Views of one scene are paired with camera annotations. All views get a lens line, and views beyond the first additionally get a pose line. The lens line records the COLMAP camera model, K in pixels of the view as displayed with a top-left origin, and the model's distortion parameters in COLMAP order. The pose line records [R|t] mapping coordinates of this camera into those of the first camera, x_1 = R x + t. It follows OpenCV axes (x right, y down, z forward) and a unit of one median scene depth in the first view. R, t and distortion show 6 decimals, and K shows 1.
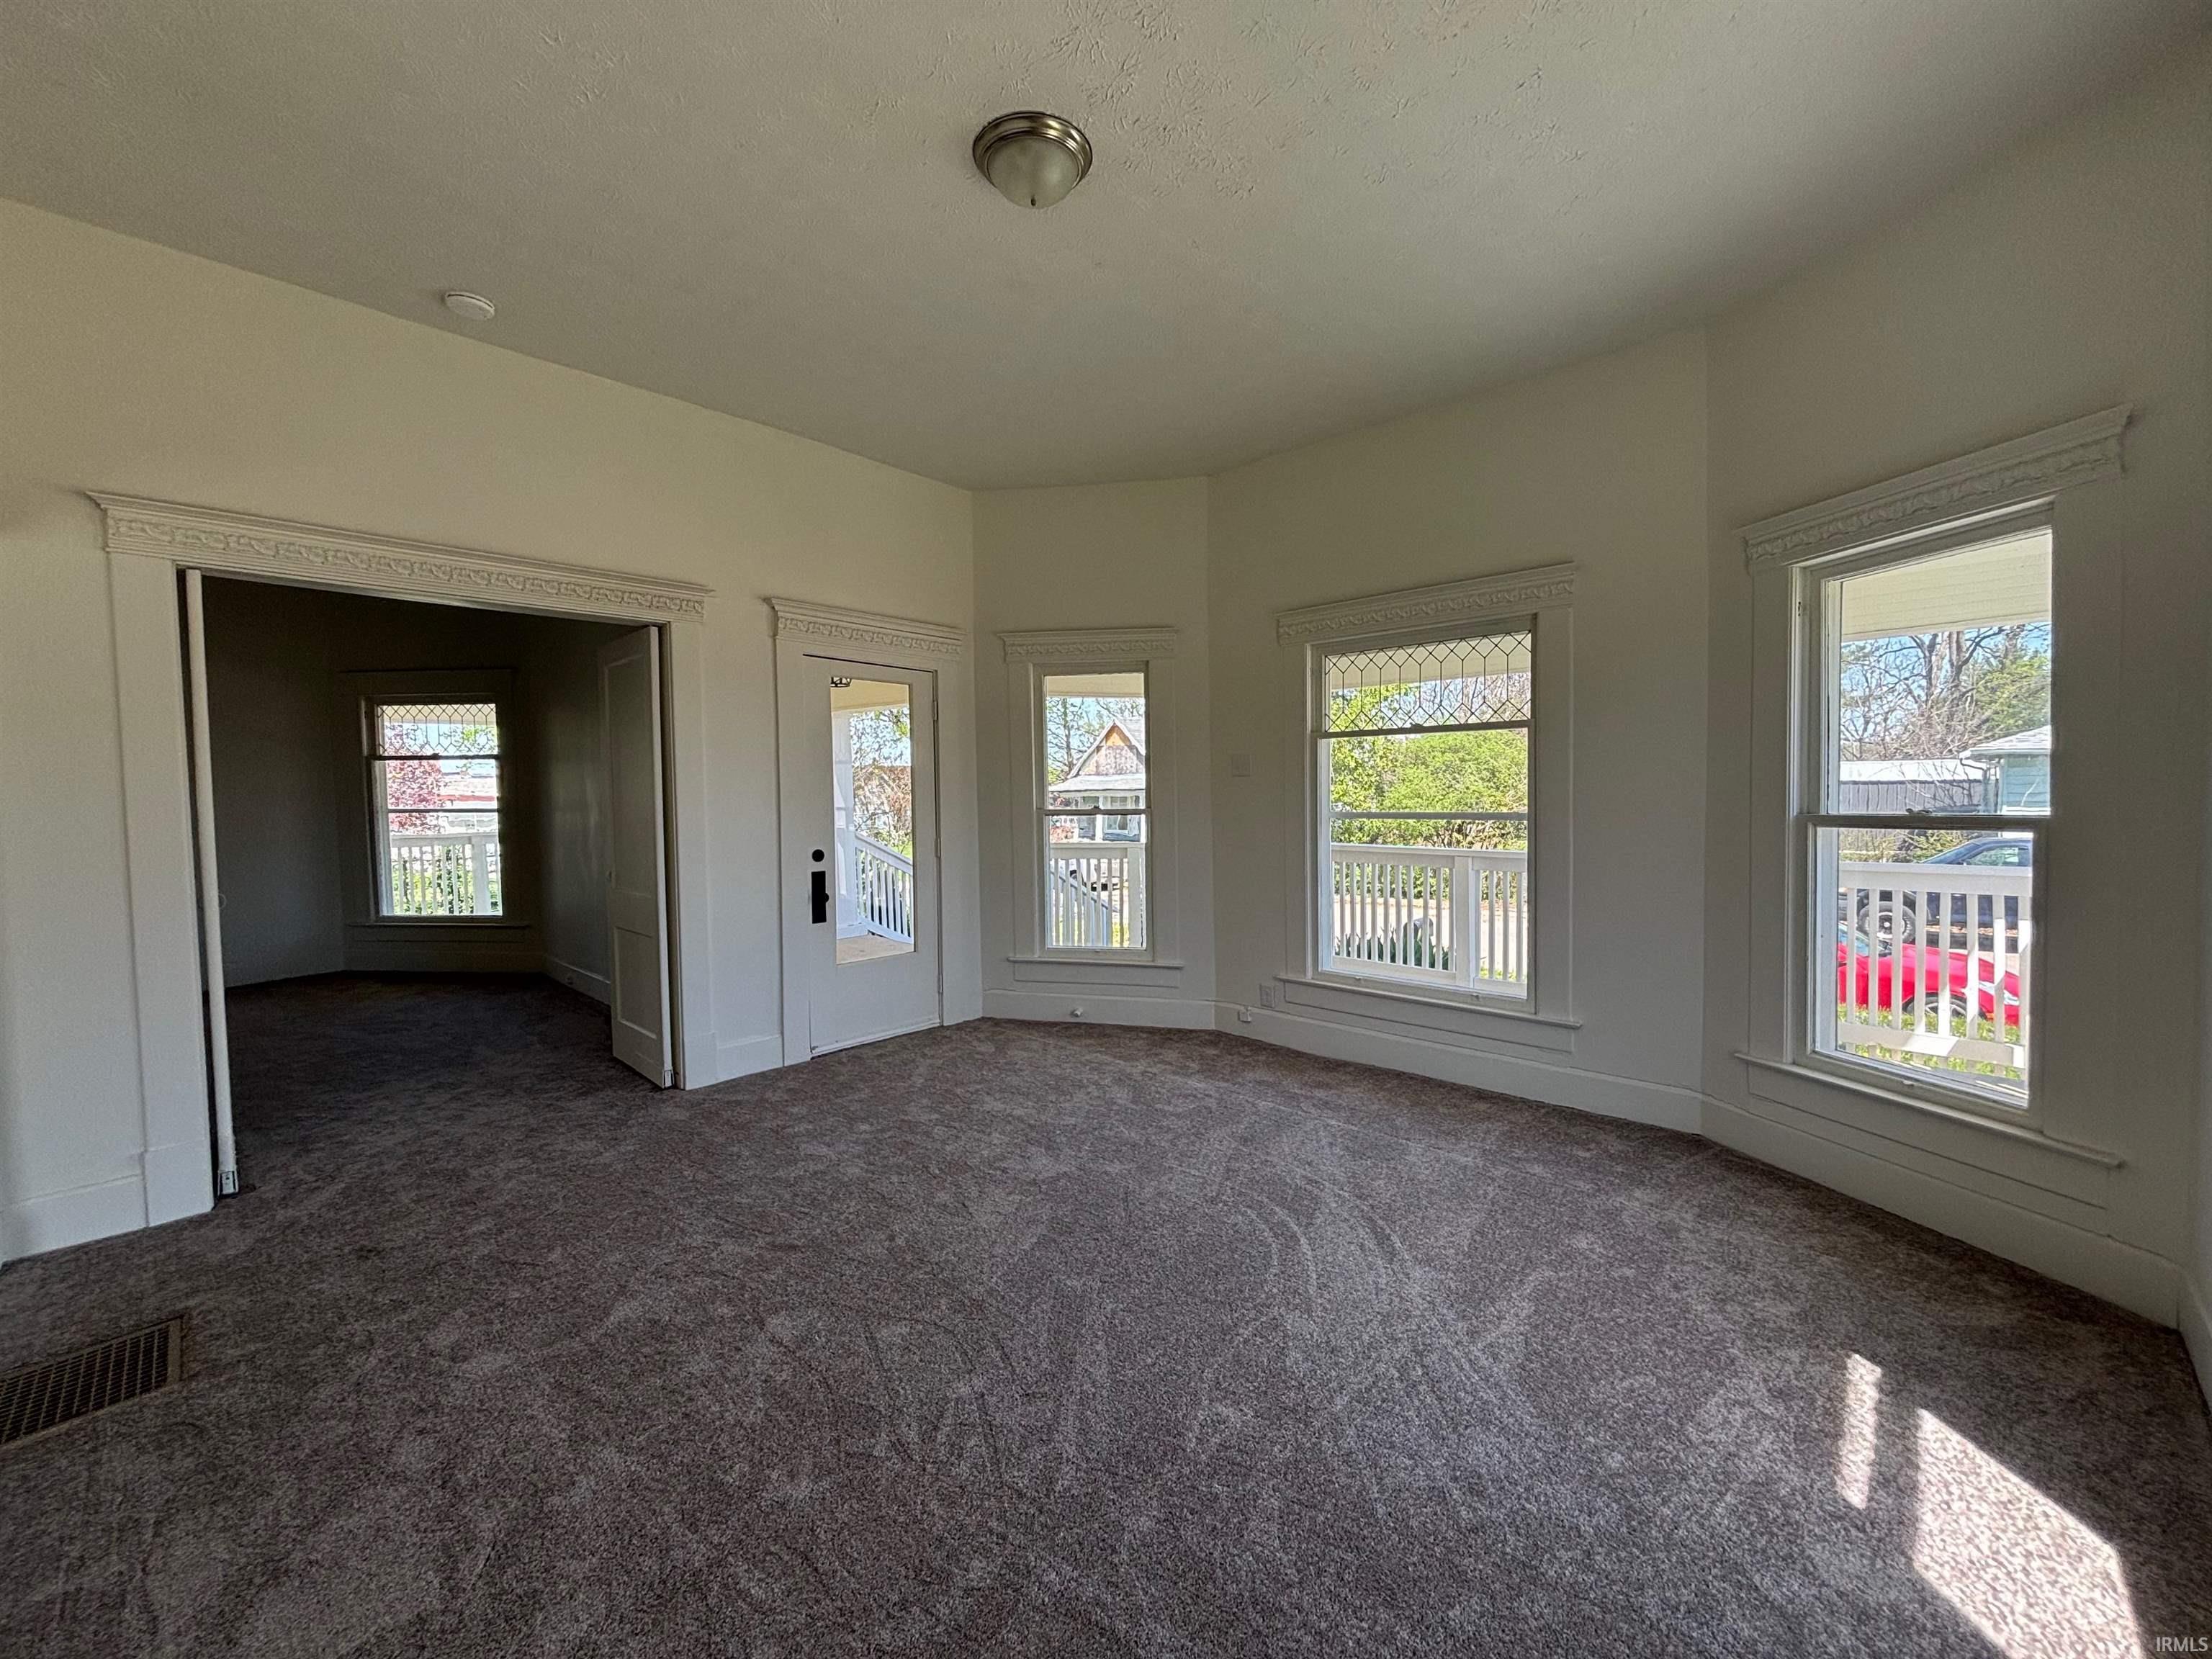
lens RADIAL K [[896.0, 0, 1095.3], [0, 896.0, 825.7], [0, 0, 1]] dist [0.011000, -0.000189]
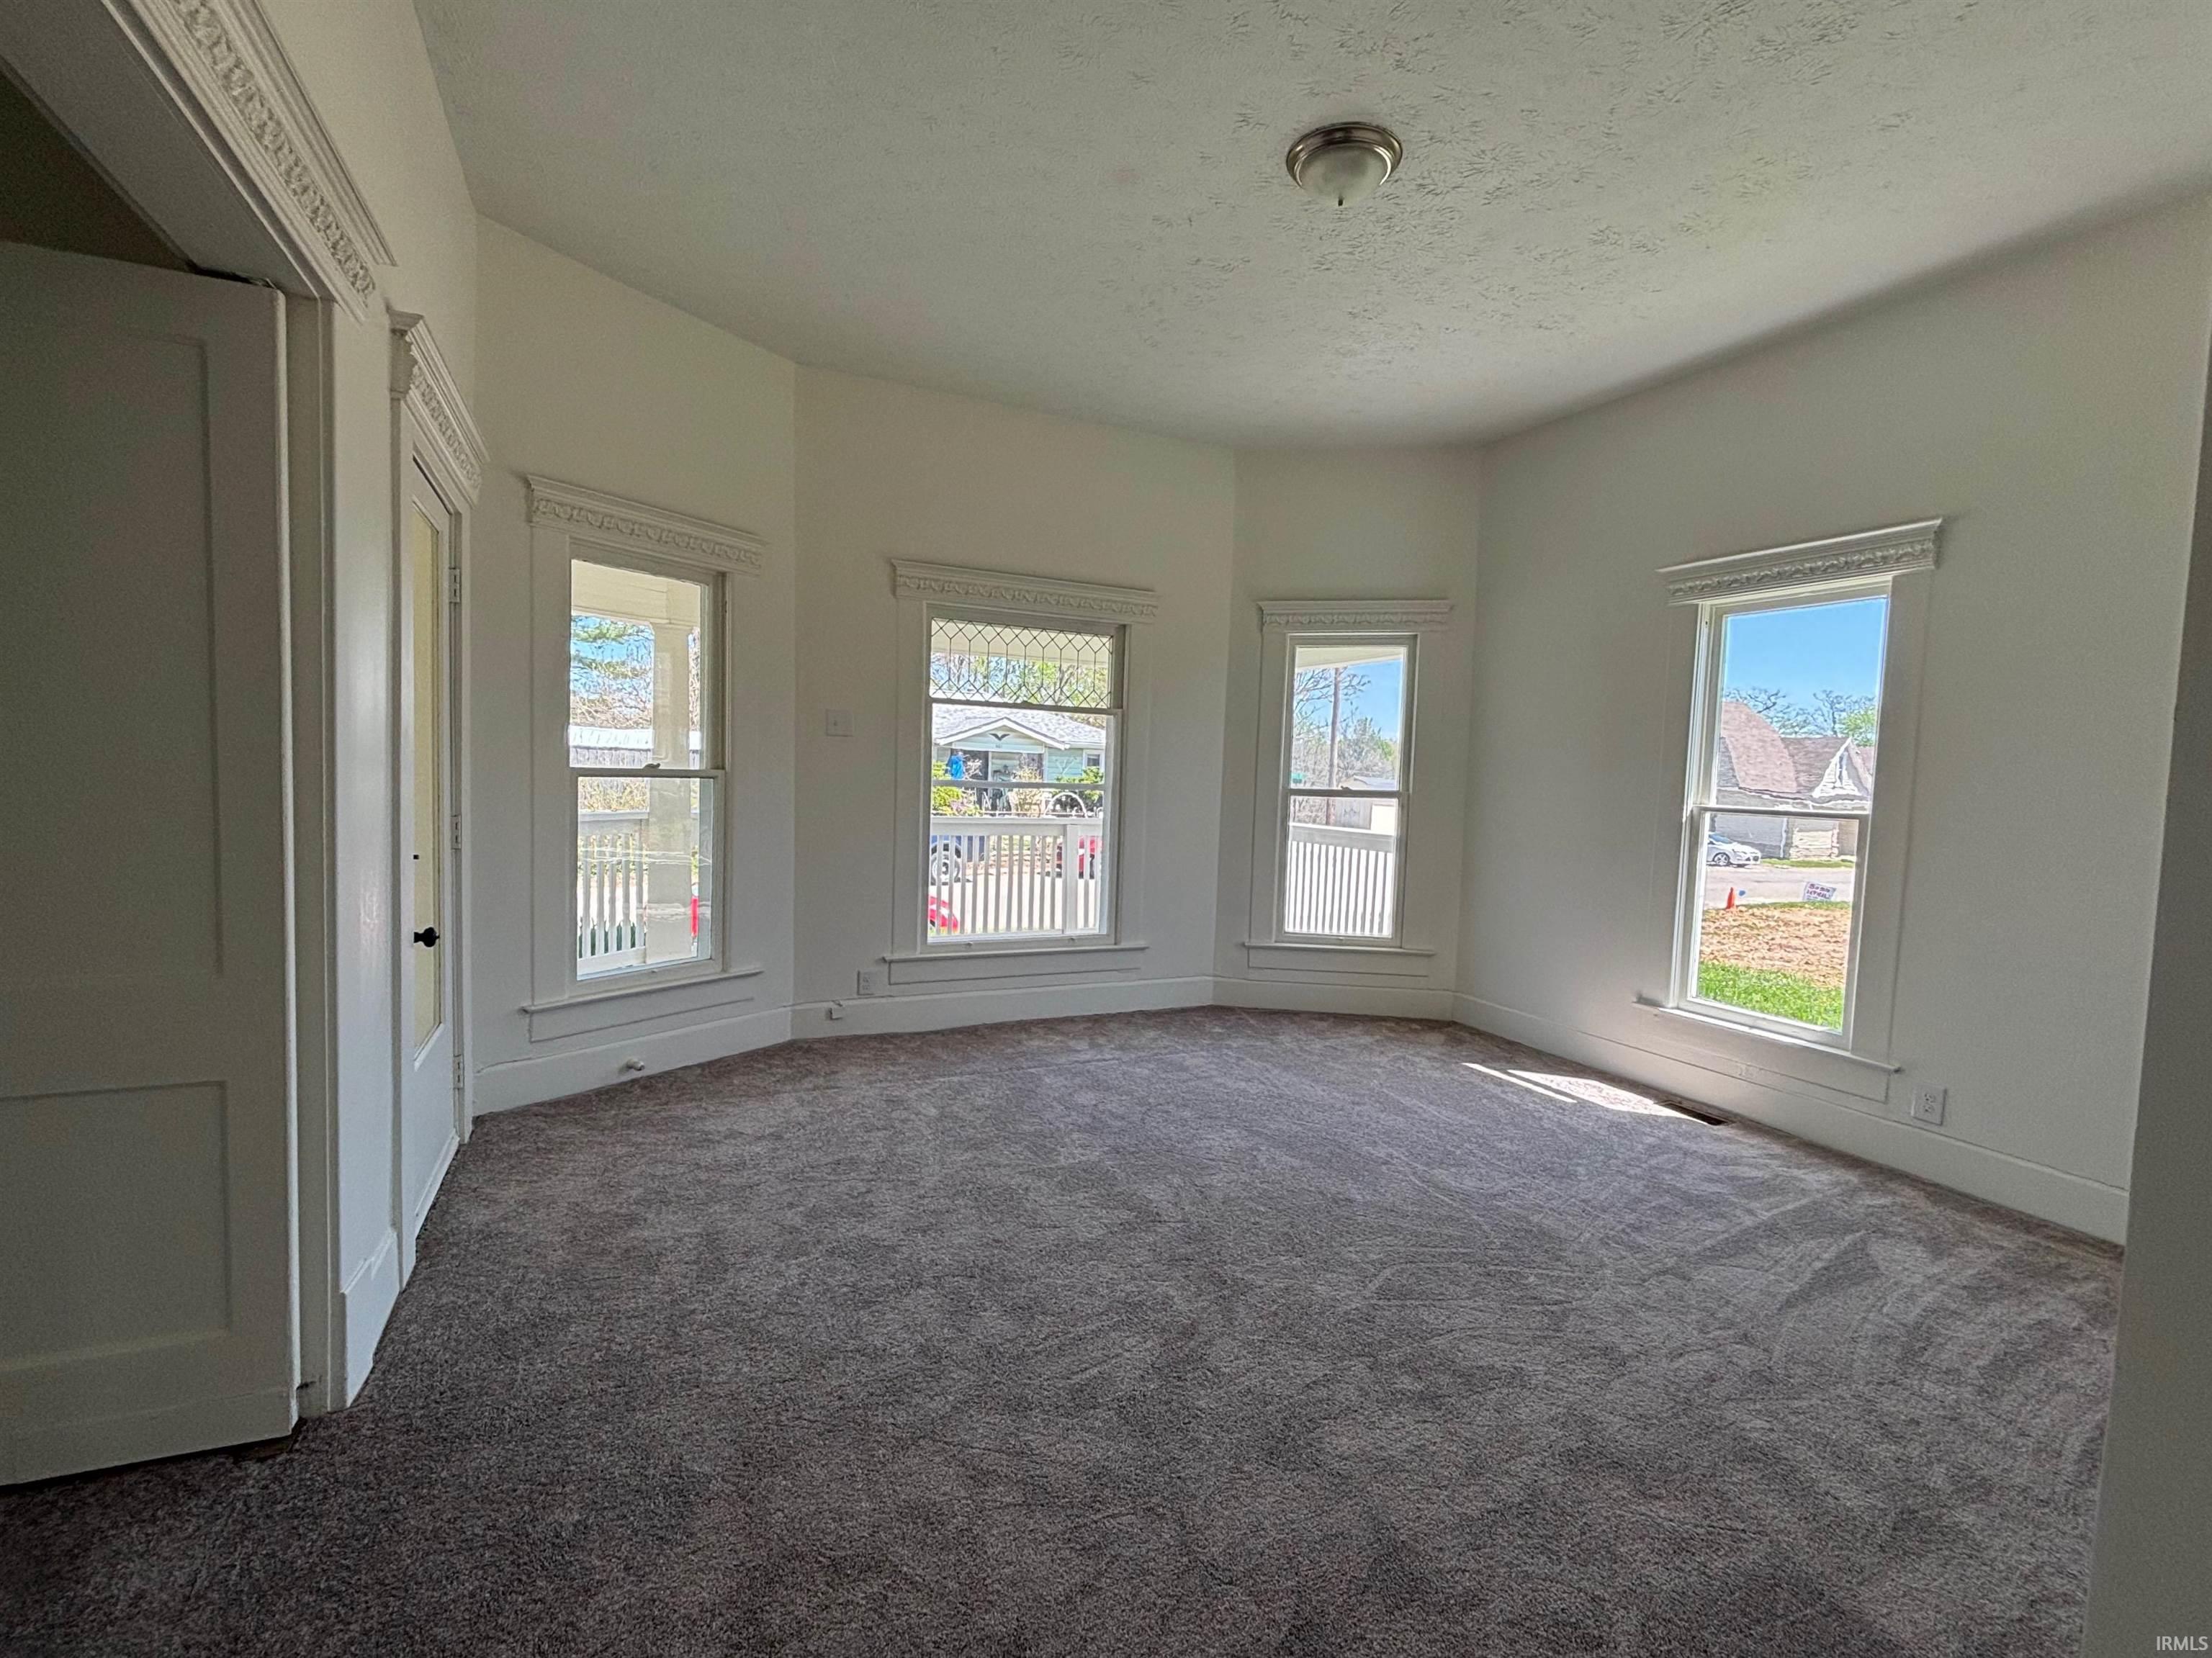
lens RADIAL K [[907.6, 0, 1106.0], [0, 907.6, 829.0], [0, 0, 1]] dist [-0.077890, -0.000047]
pose [[0.373387, -0.041459, 0.926749, -0.625562], [-0.008159, 0.998815, 0.047970, -0.012123], [-0.927640, -0.025473, 0.372607, 0.499822]]
